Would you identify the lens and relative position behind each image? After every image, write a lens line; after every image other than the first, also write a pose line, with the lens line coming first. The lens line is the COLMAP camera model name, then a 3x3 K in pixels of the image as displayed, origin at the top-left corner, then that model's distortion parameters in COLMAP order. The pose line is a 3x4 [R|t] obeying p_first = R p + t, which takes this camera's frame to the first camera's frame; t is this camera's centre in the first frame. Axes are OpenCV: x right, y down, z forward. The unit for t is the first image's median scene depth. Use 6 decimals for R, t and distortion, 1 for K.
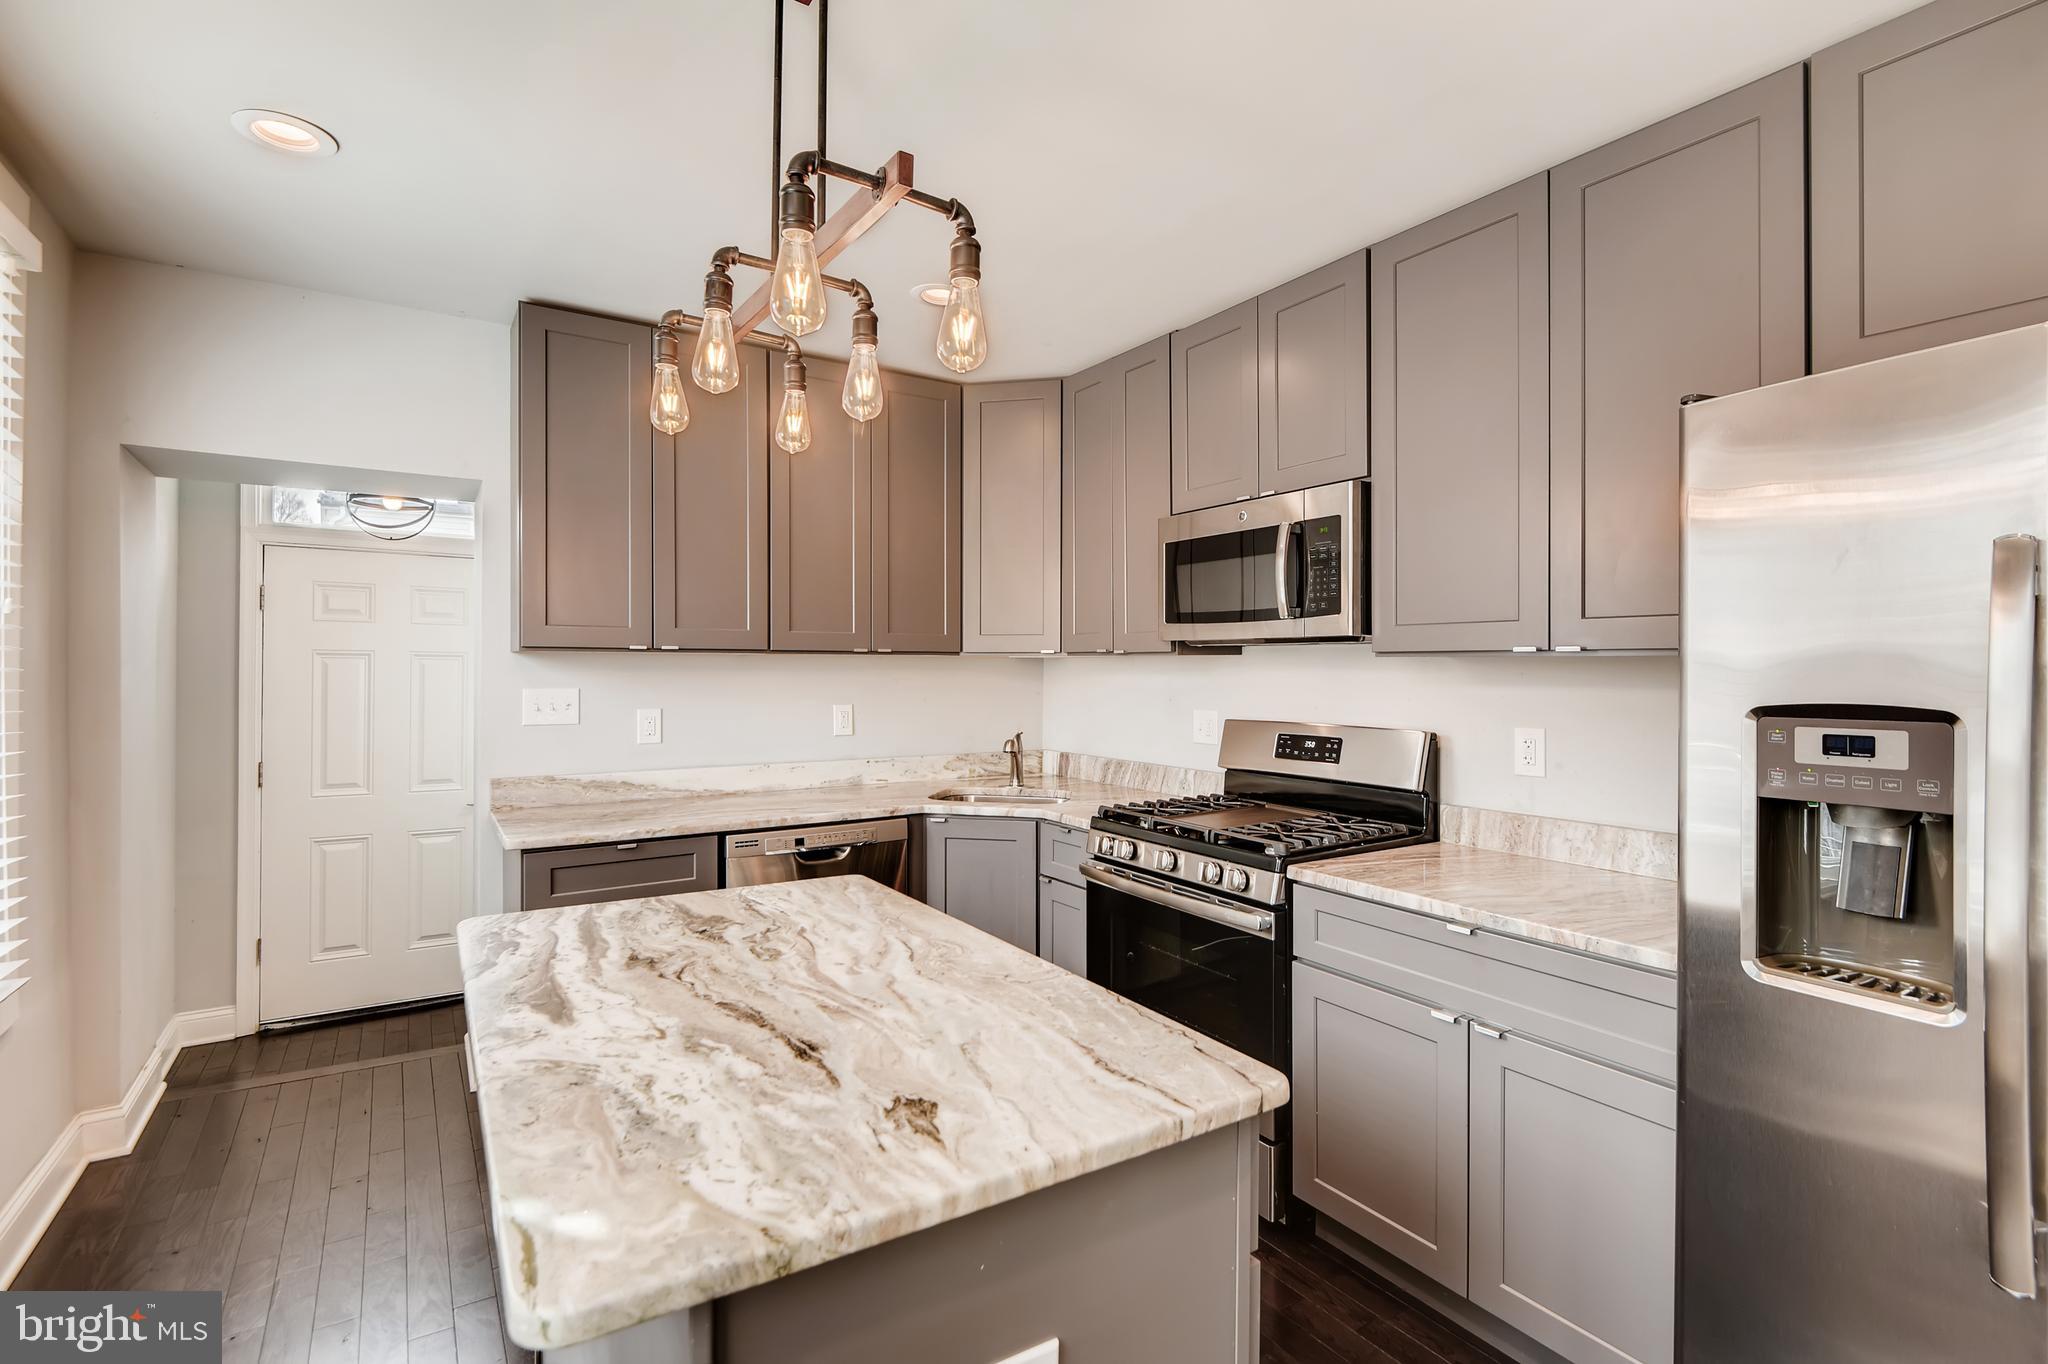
lens RADIAL K [[946.2, 0, 1026.9], [0, 946.2, 673.6], [0, 0, 1]] dist [0.004039, 0.000153]
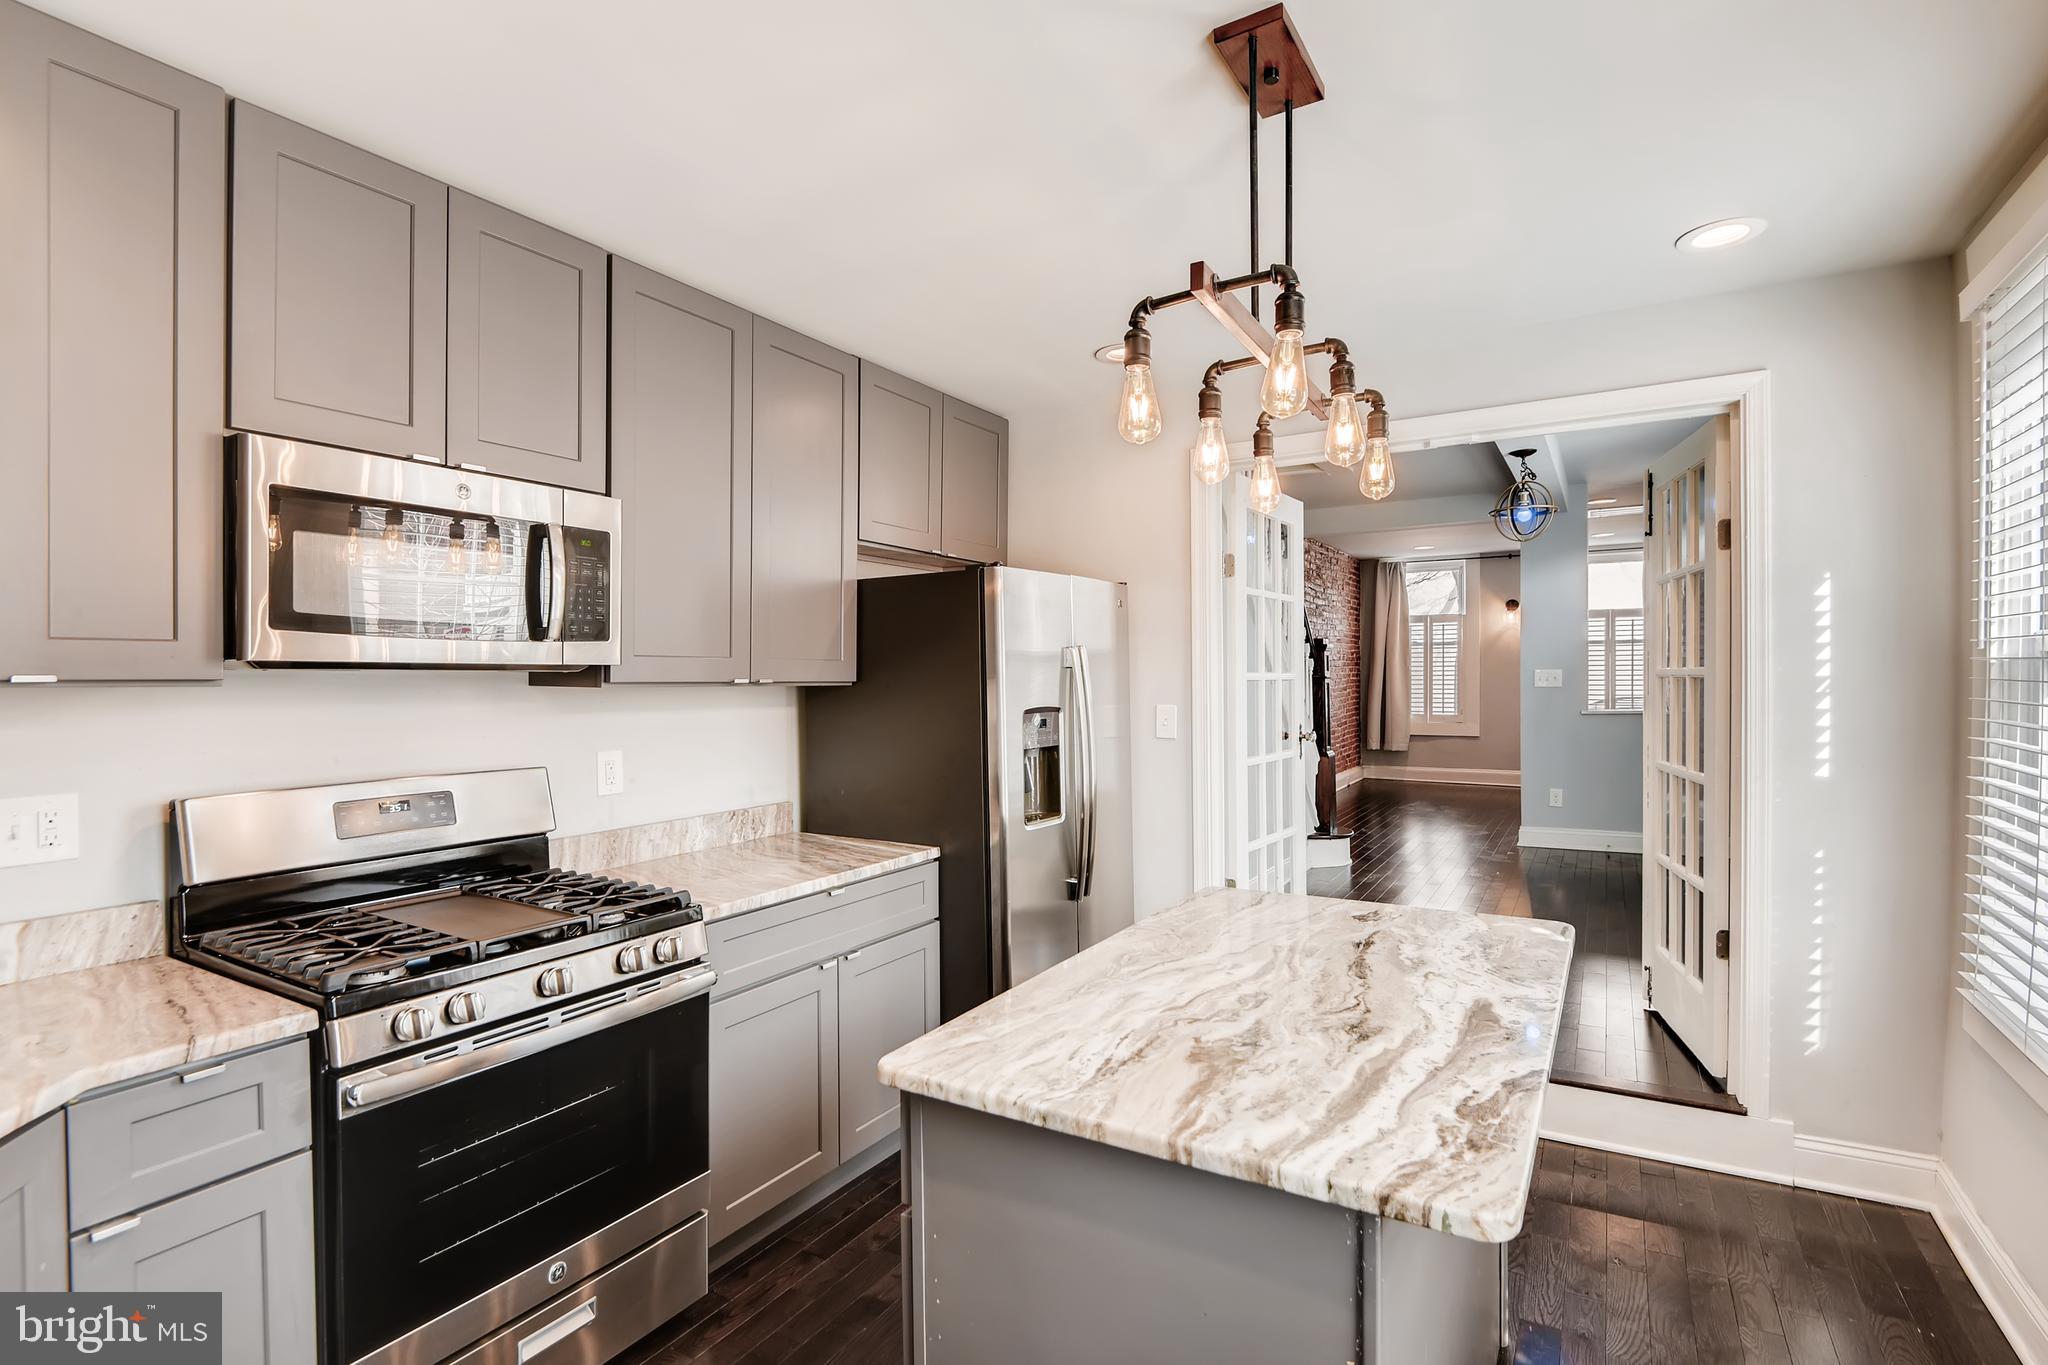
lens RADIAL K [[965.6, 0, 1027.6], [0, 965.6, 674.7], [0, 0, 1]] dist [0.004657, 0.000238]
pose [[-0.433765, 0.000271, 0.901026, -1.178081], [0.009854, 0.999942, 0.004443, -0.052826], [-0.900972, 0.010806, -0.433743, 1.795907]]
